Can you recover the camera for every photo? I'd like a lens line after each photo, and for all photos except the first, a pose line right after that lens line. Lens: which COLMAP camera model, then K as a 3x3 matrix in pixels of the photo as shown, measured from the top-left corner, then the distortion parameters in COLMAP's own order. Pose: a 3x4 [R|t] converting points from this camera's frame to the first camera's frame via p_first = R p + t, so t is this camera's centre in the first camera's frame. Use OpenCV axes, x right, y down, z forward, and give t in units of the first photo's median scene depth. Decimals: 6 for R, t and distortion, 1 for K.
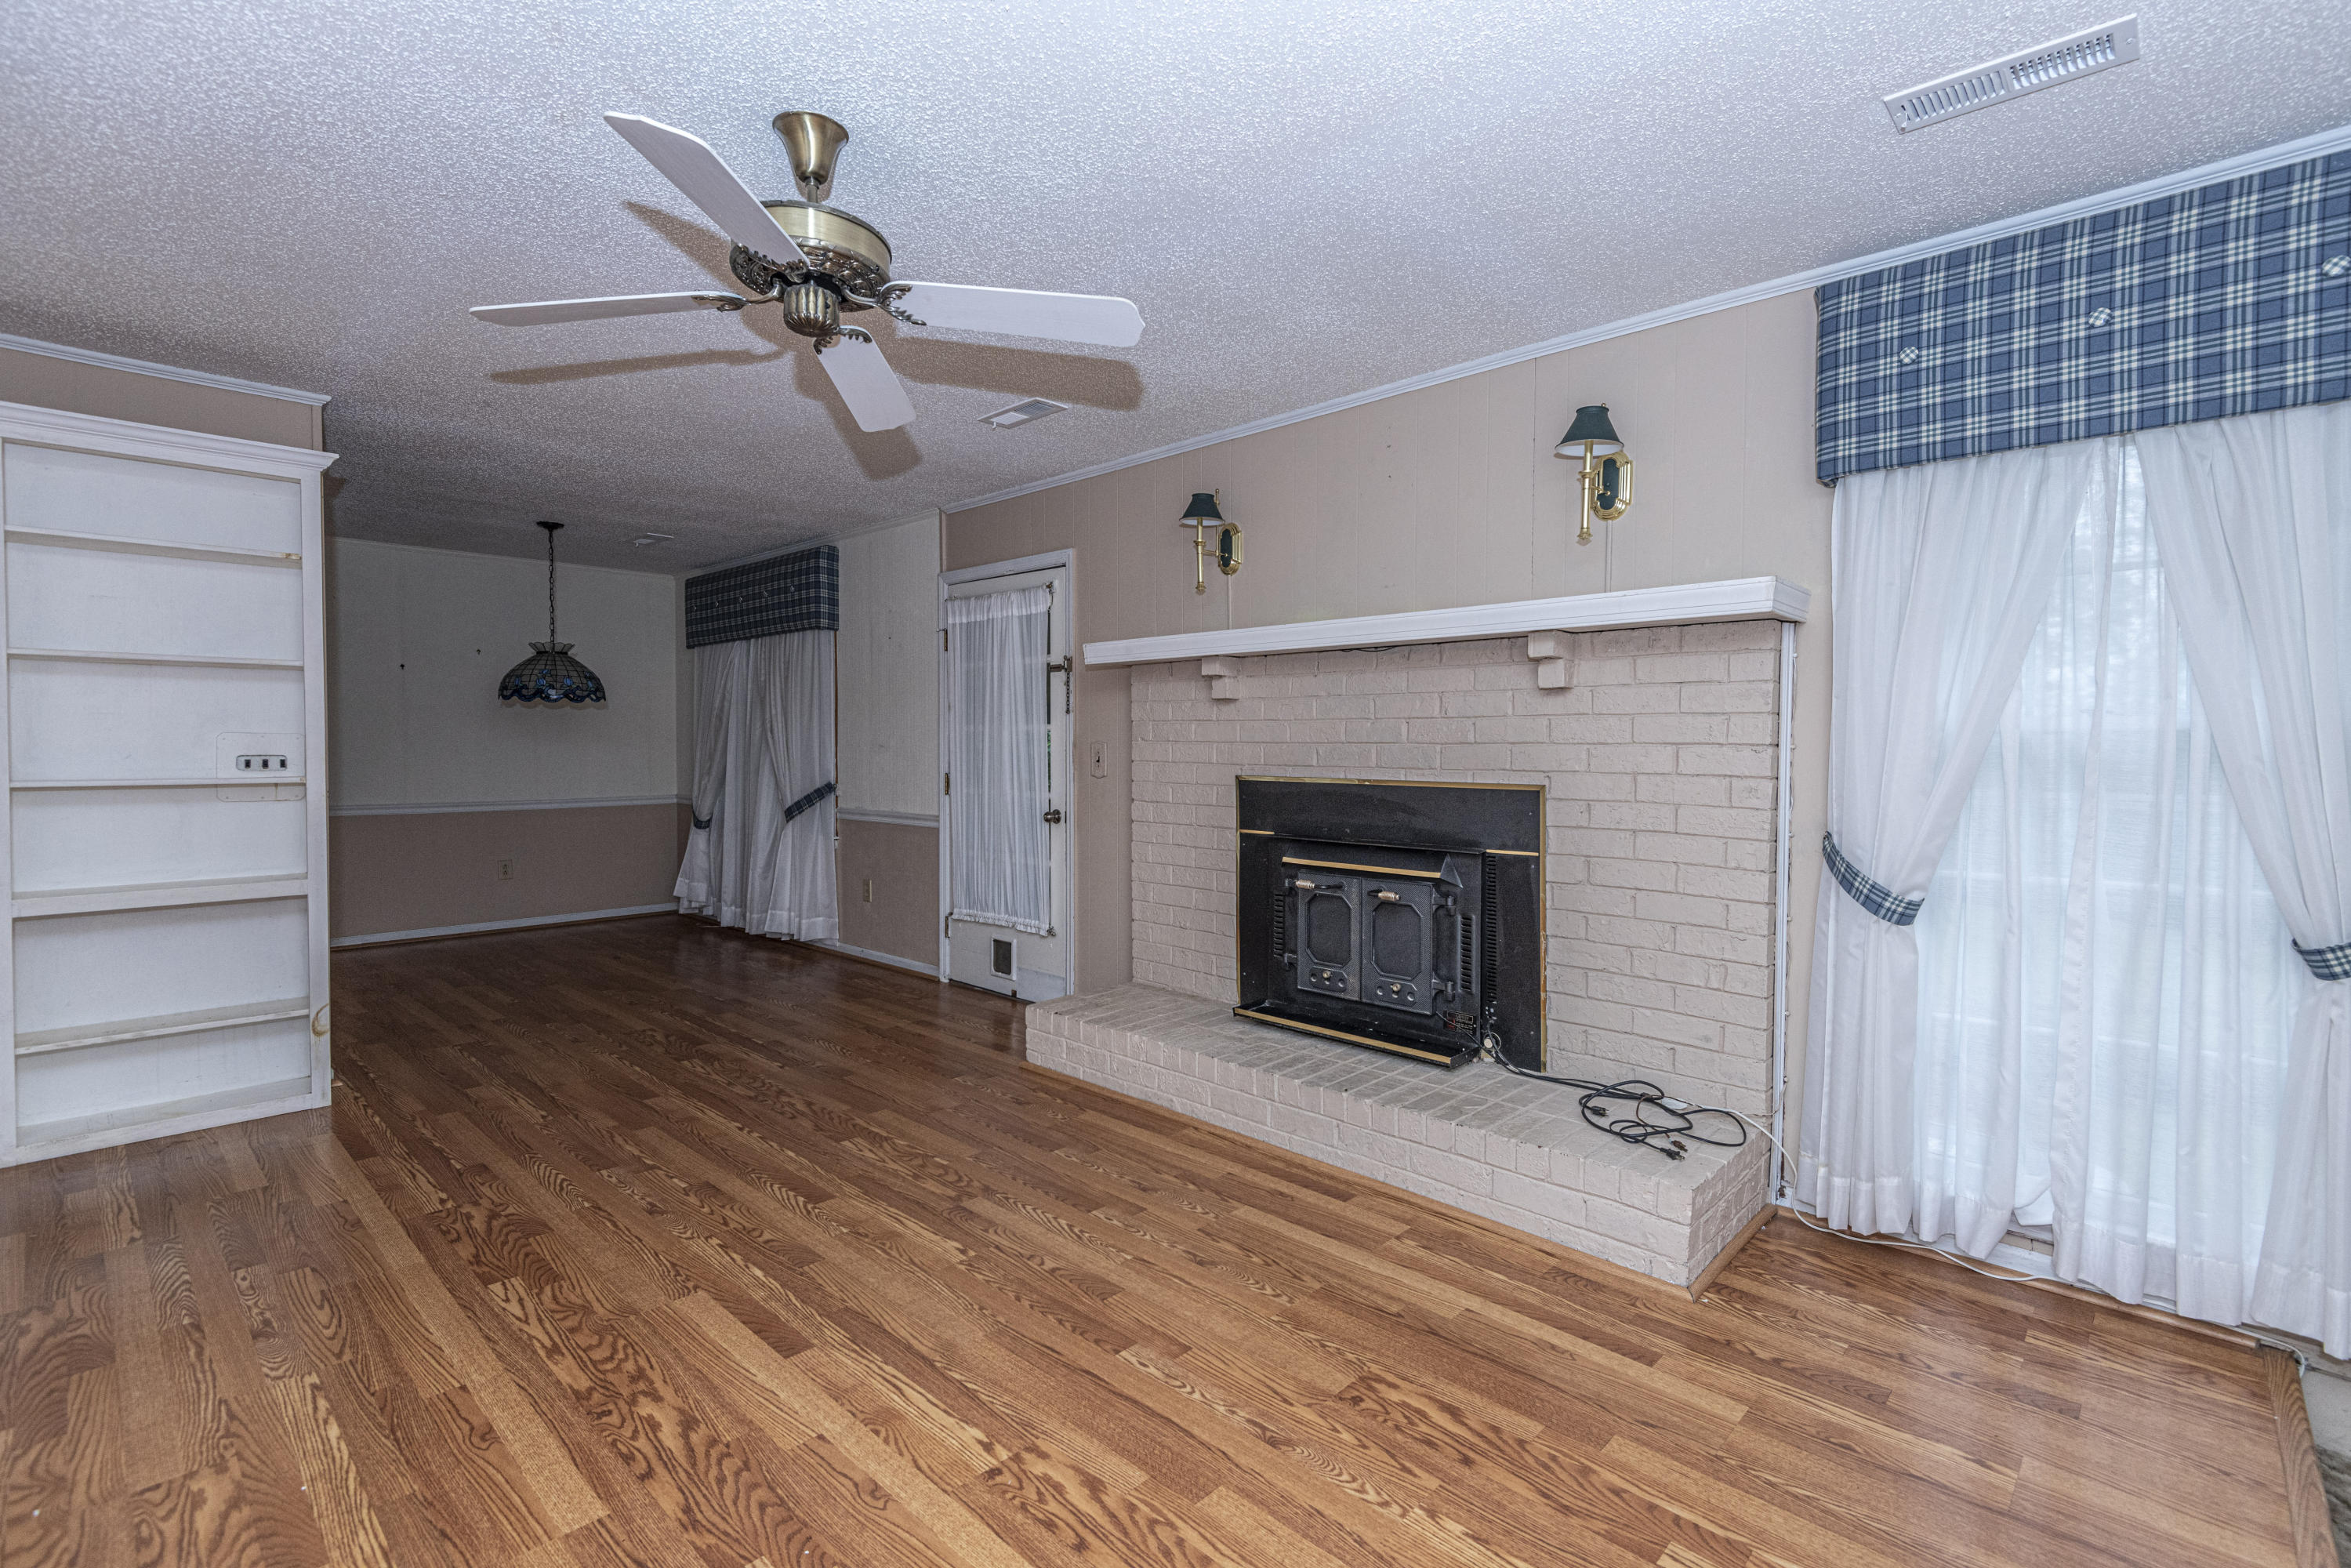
lens RADIAL K [[1060.6, 0, 1179.9], [0, 1060.6, 769.7], [0, 0, 1]] dist [0.042926, -0.028105]
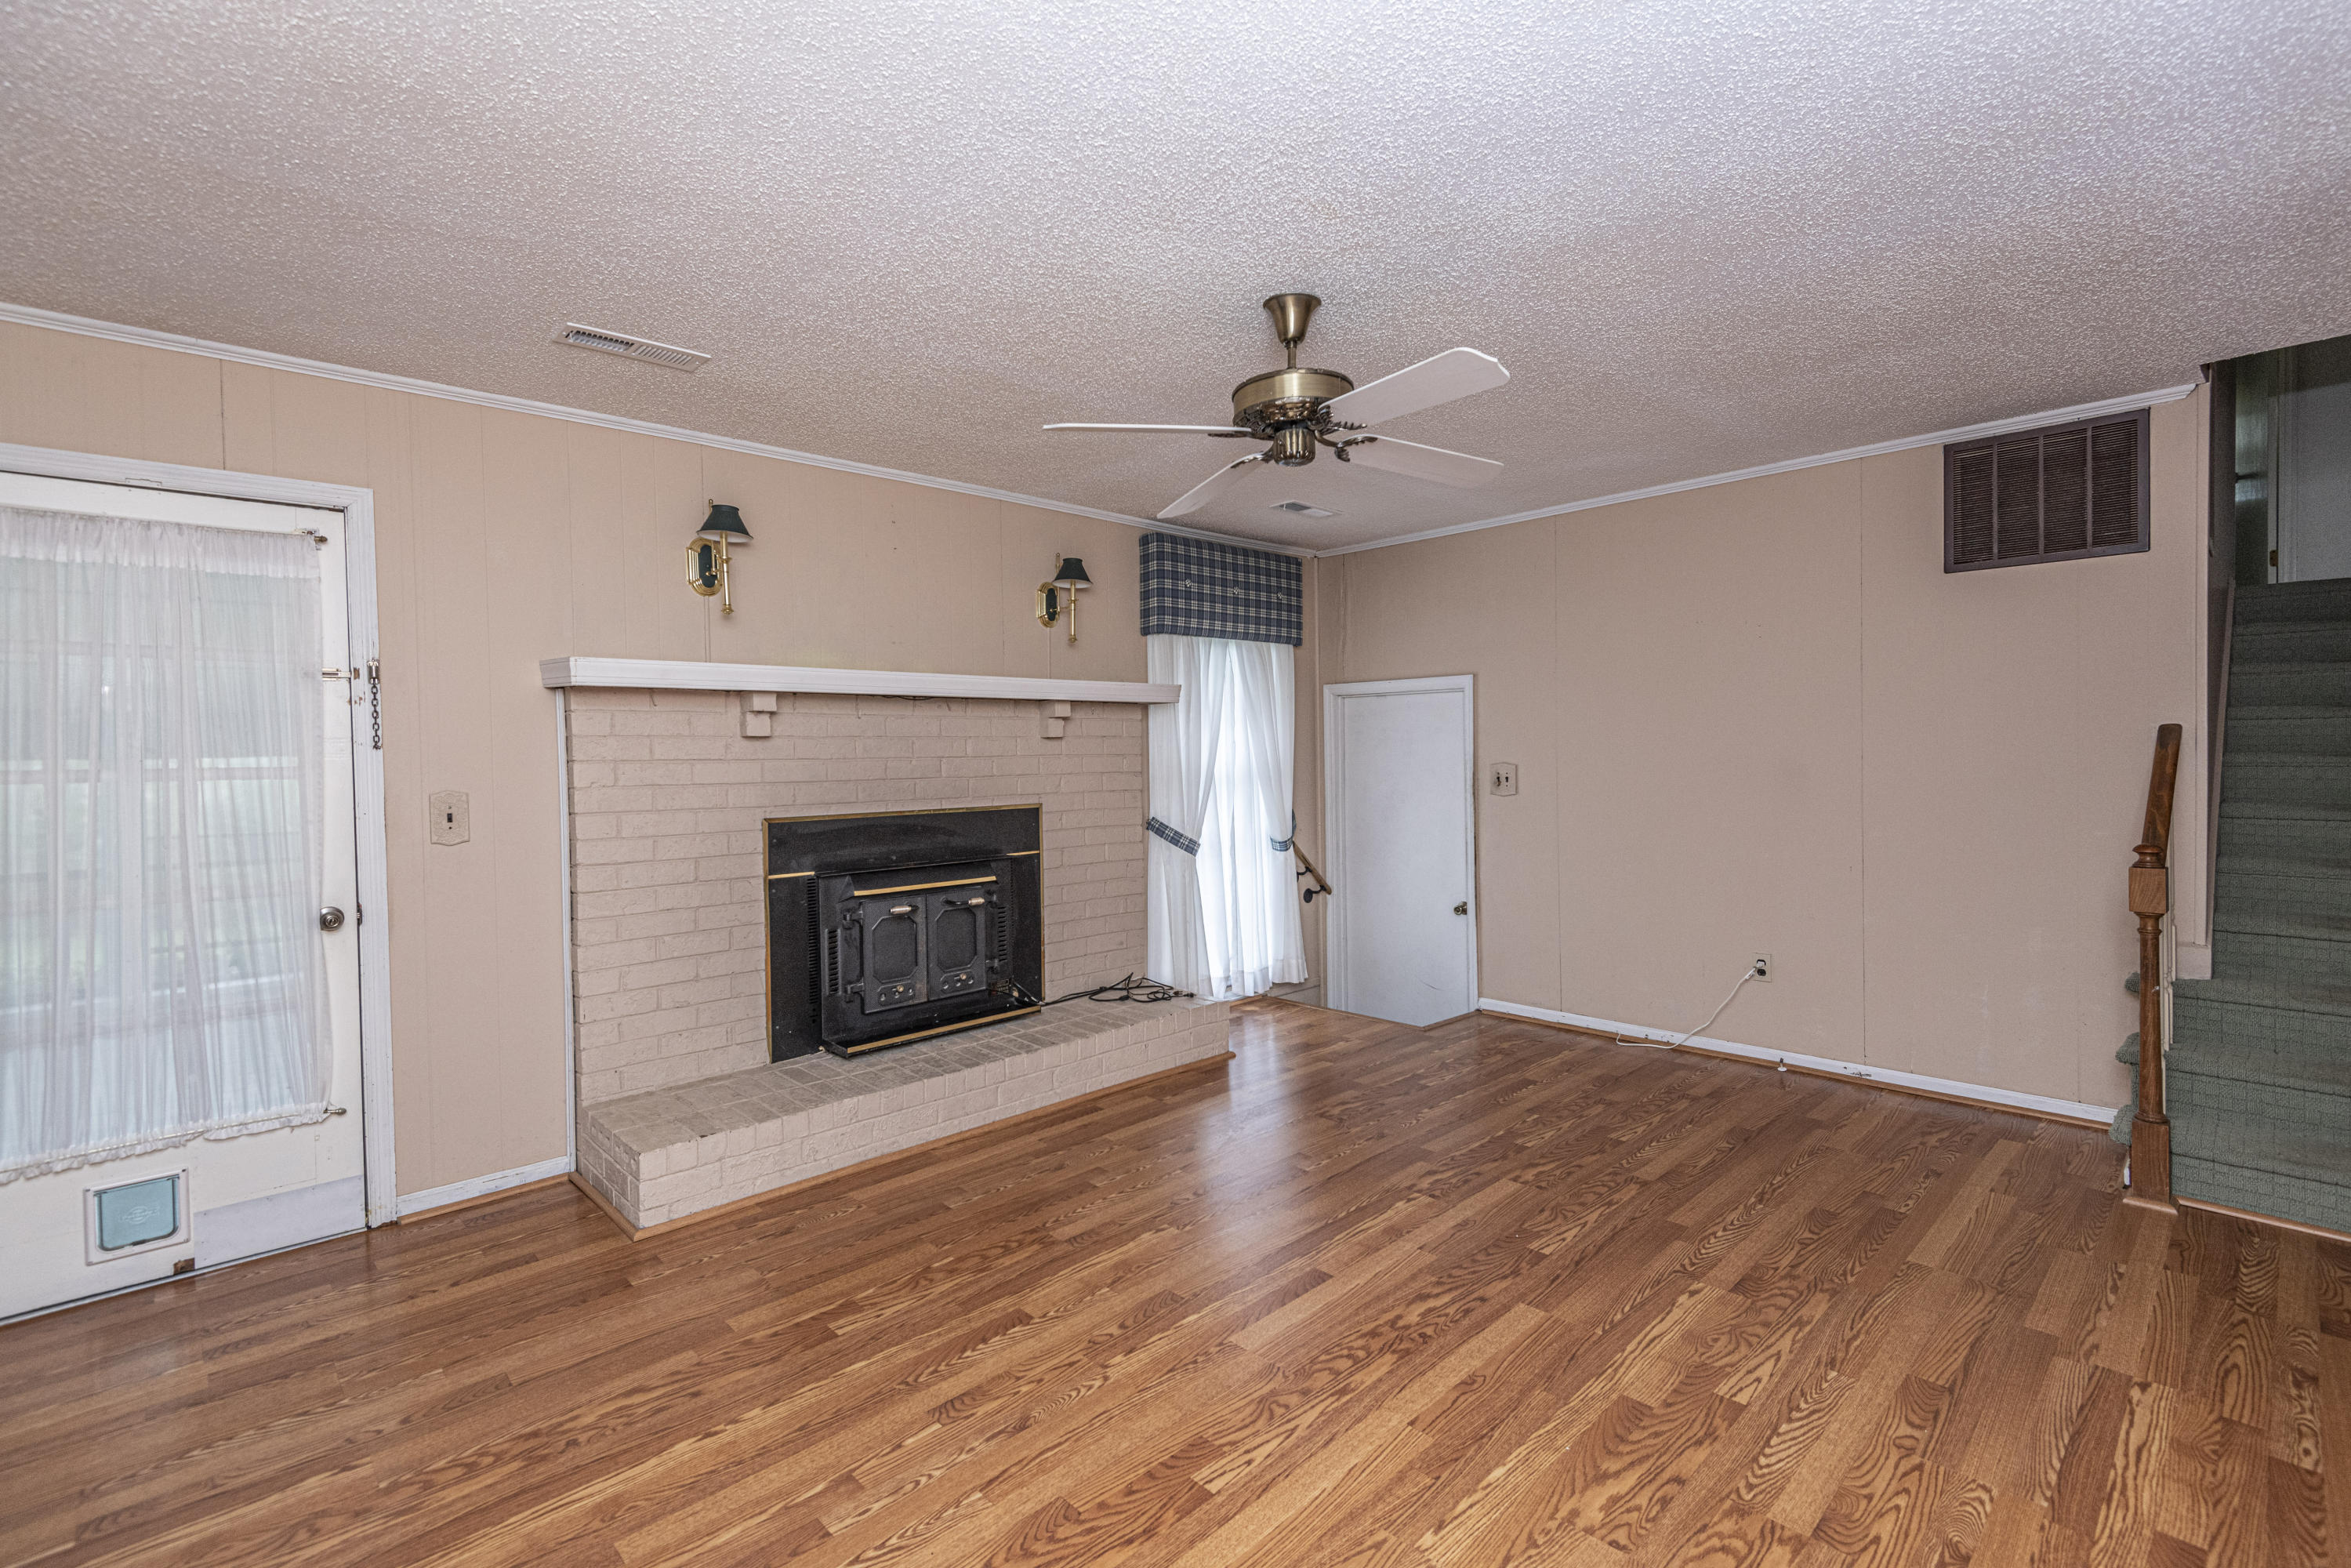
lens RADIAL K [[1060.6, 0, 1179.9], [0, 1060.6, 769.7], [0, 0, 1]] dist [0.042926, -0.028105]
pose [[0.042272, -0.024257, 0.998812, -1.213750], [0.037537, 0.999038, 0.022674, -0.063669], [-0.998401, 0.036534, 0.043142, 0.827252]]
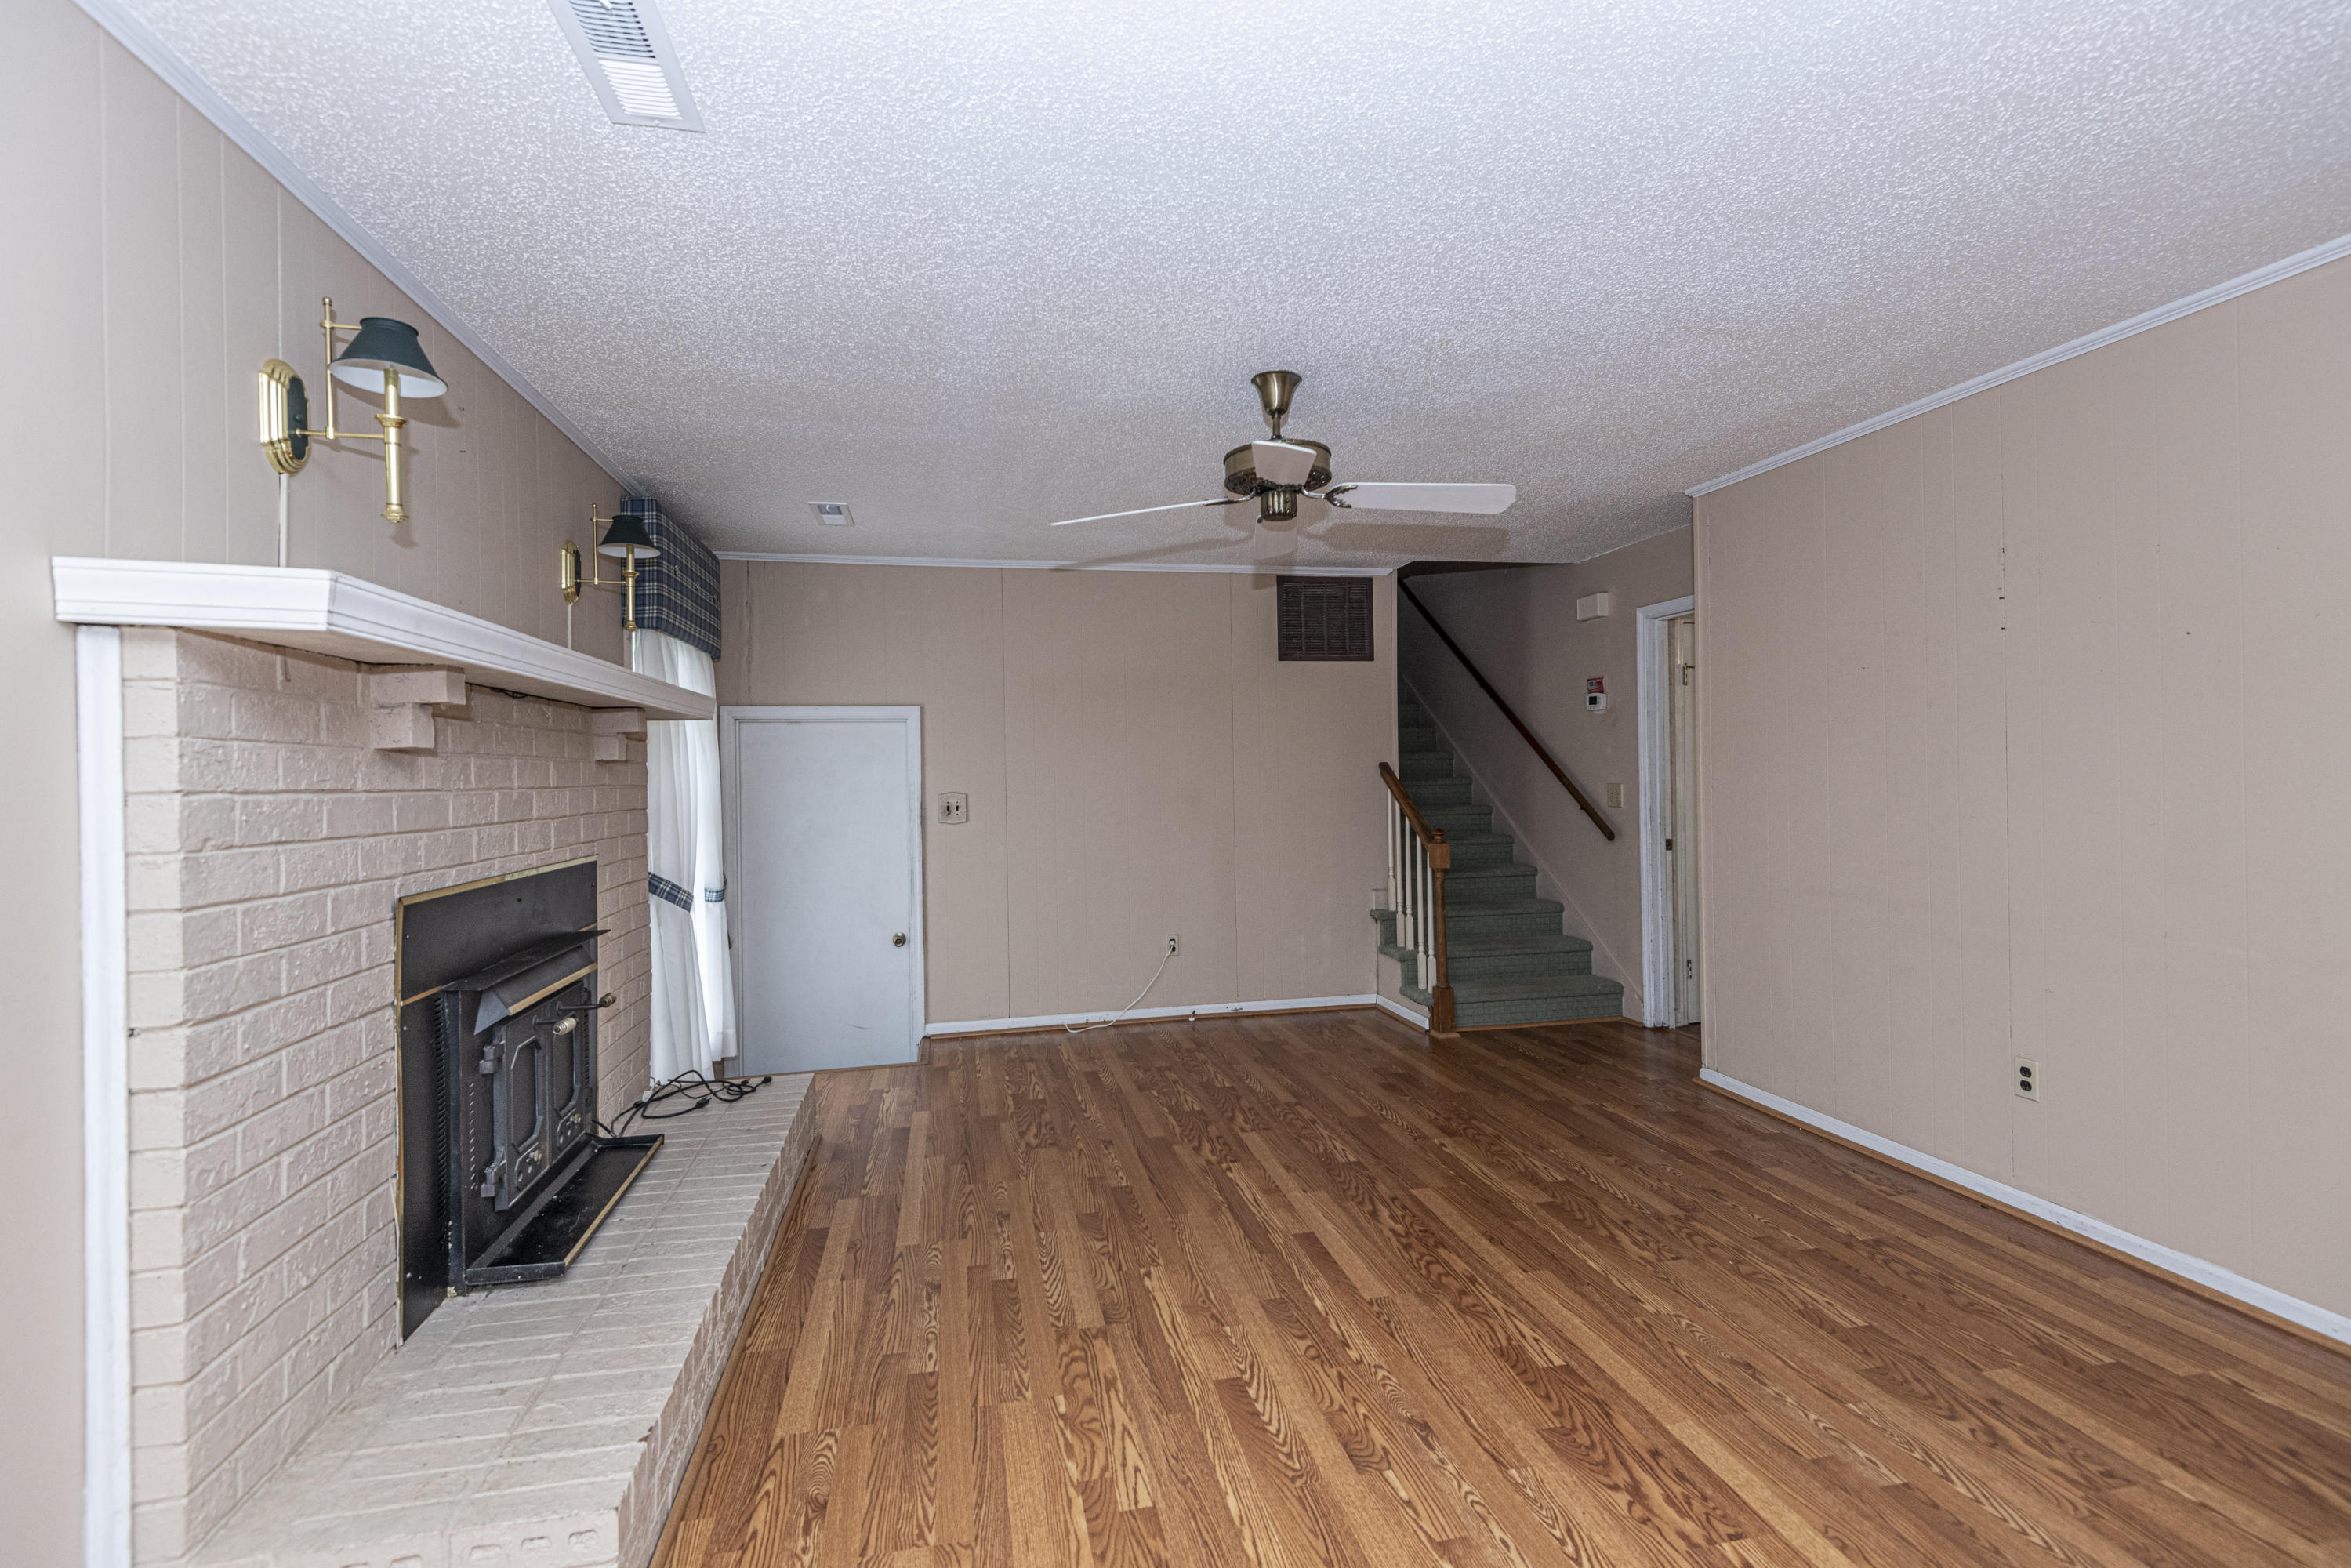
lens RADIAL K [[1060.6, 0, 1179.9], [0, 1060.6, 769.7], [0, 0, 1]] dist [0.042926, -0.028105]
pose [[-0.827631, 0.009559, 0.561192, -0.773672], [0.024614, 0.999511, 0.019275, -0.080745], [-0.560733, 0.029765, -0.827461, 1.703327]]
